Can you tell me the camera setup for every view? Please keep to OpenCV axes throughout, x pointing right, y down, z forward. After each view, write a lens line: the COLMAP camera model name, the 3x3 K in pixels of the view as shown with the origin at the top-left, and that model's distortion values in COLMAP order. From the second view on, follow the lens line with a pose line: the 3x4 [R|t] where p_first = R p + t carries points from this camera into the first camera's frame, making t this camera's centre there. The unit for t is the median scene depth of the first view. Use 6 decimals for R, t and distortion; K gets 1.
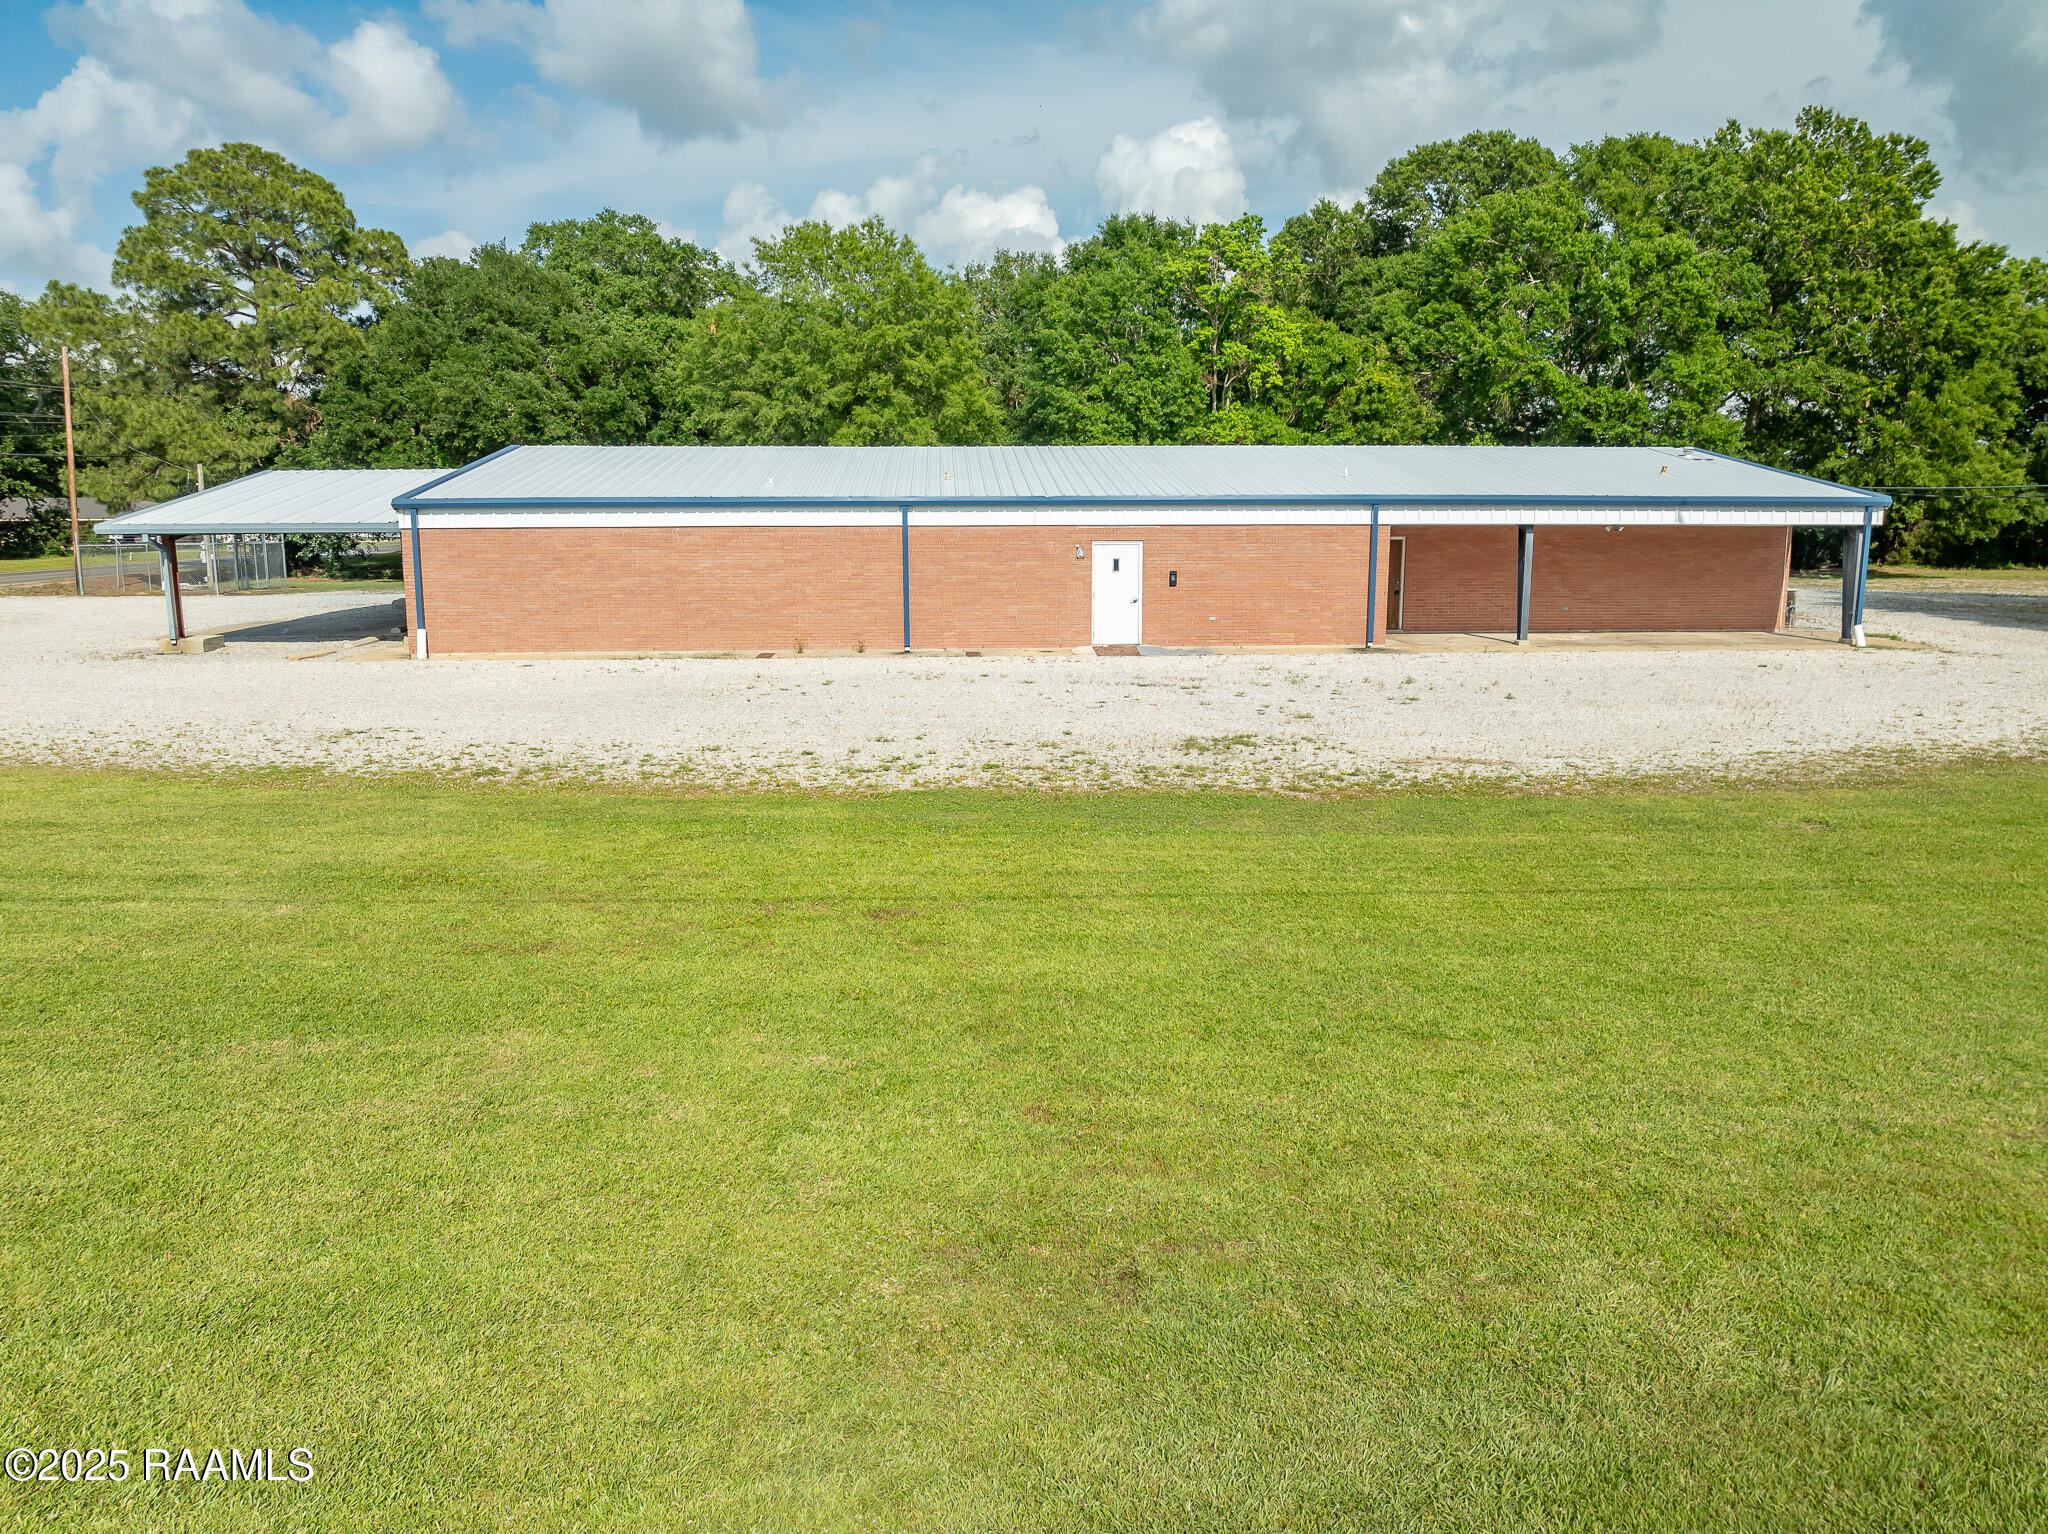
lens RADIAL K [[1479.4, 0, 984.7], [0, 1479.4, 776.2], [0, 0, 1]] dist [-0.024437, -0.006991]
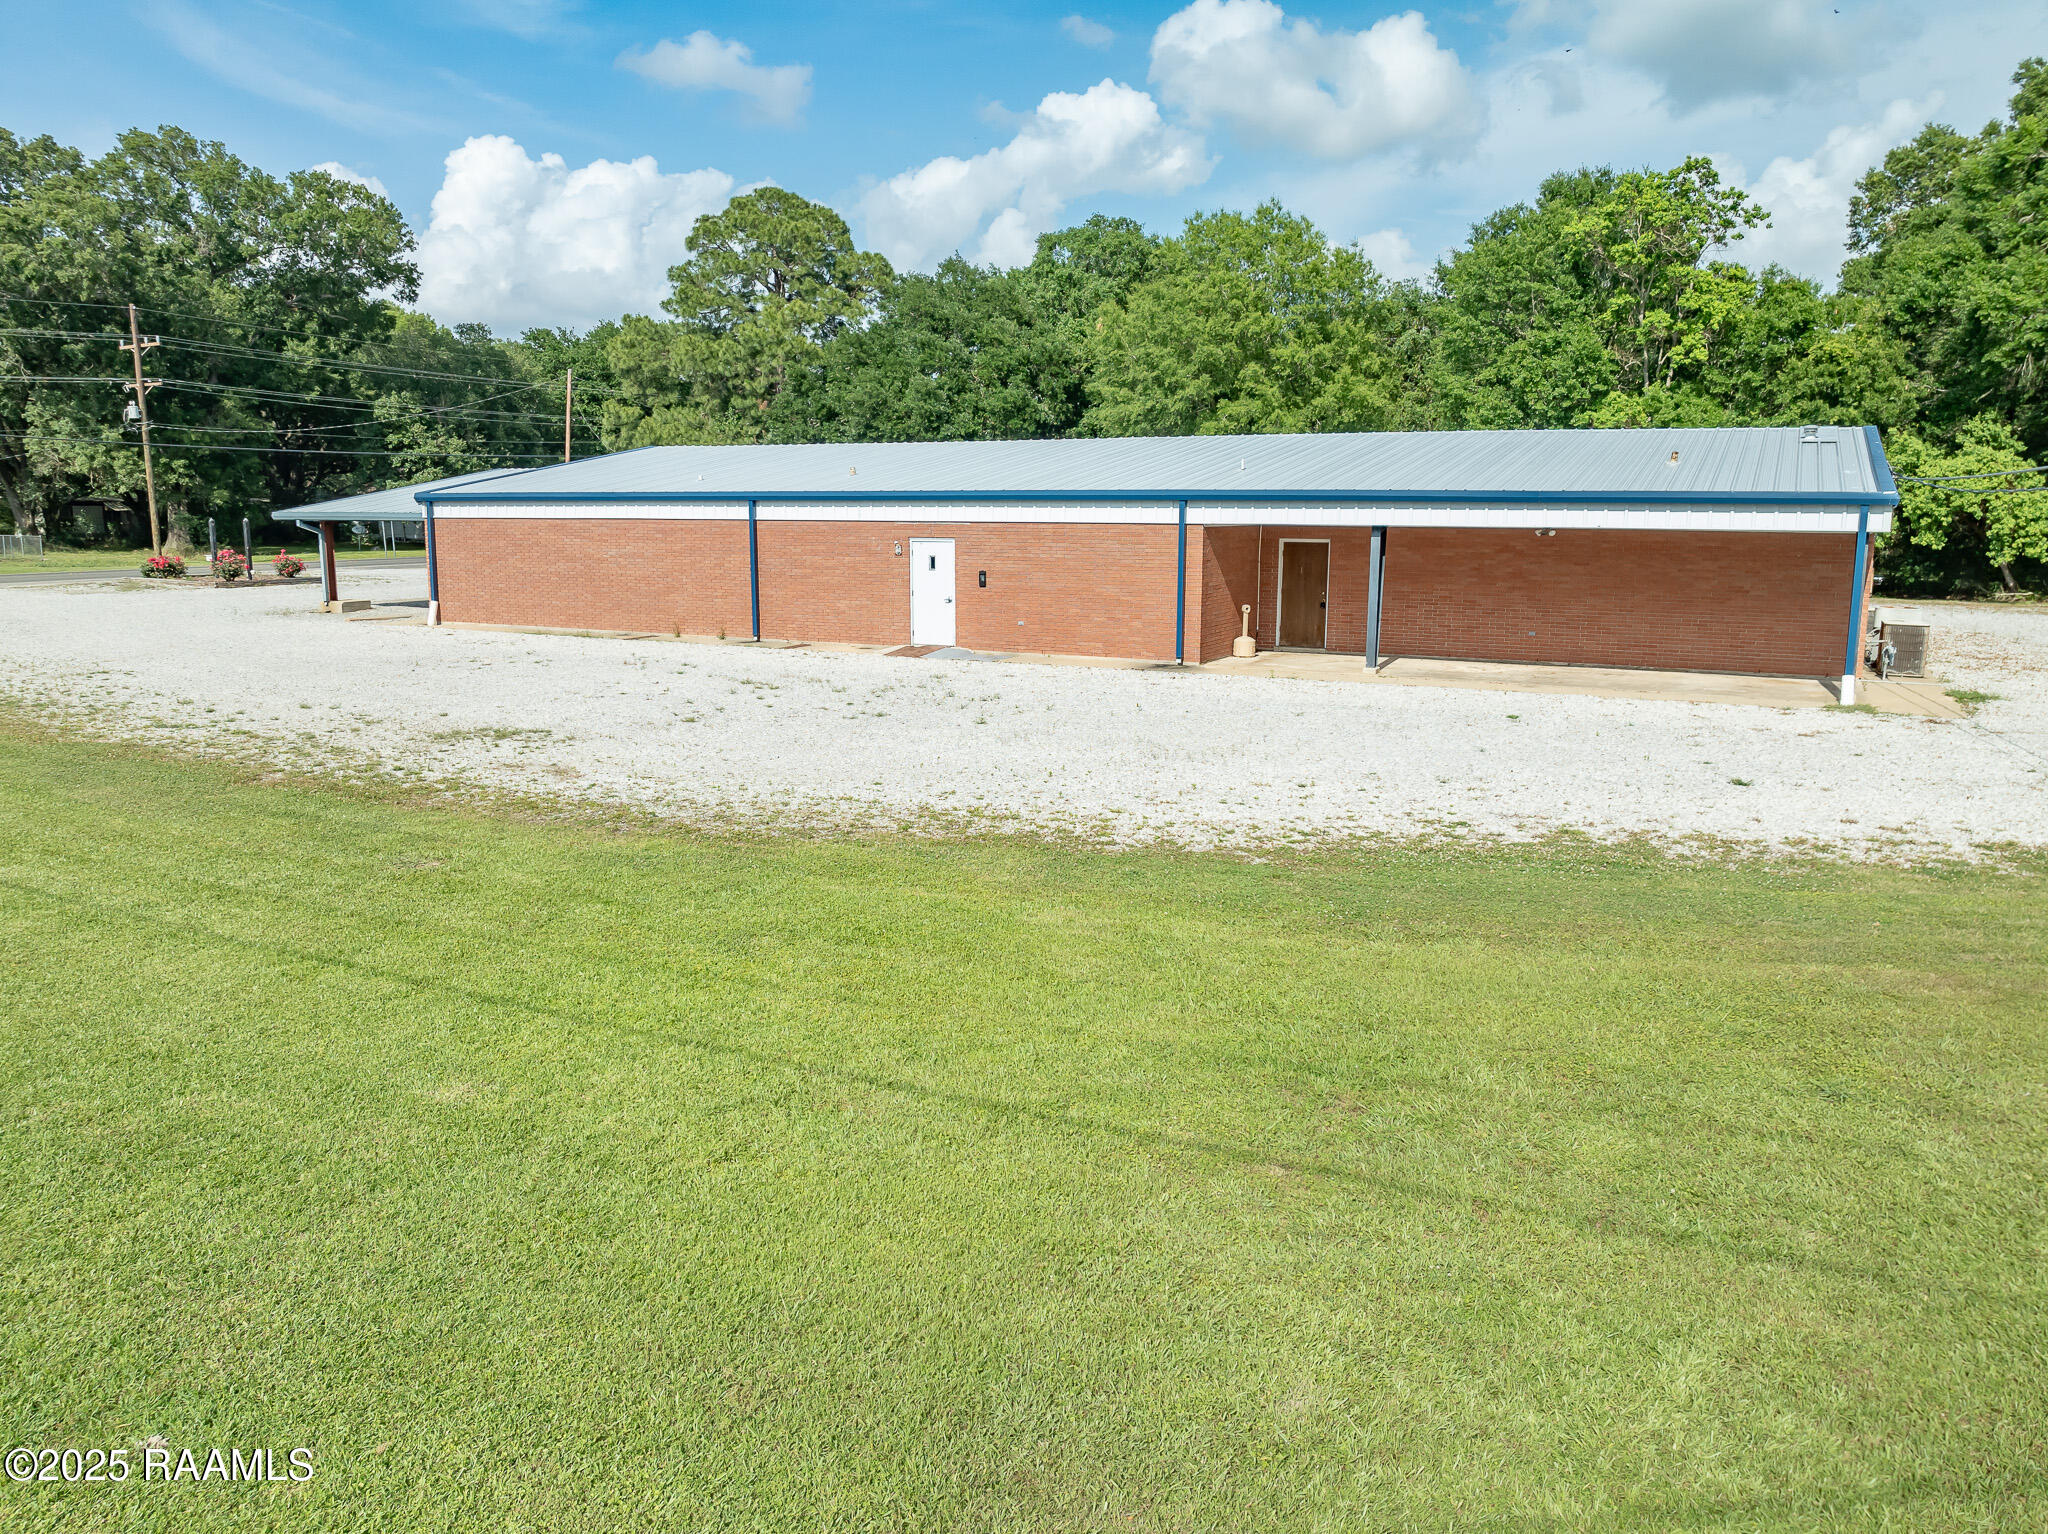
lens RADIAL K [[1479.4, 0, 984.7], [0, 1479.4, 776.2], [0, 0, 1]] dist [-0.024437, -0.006991]
pose [[0.854522, 0.099282, -0.509838, 0.618355], [-0.097406, 0.994779, 0.030457, -0.036864], [0.510199, 0.023635, 0.859731, 0.190140]]
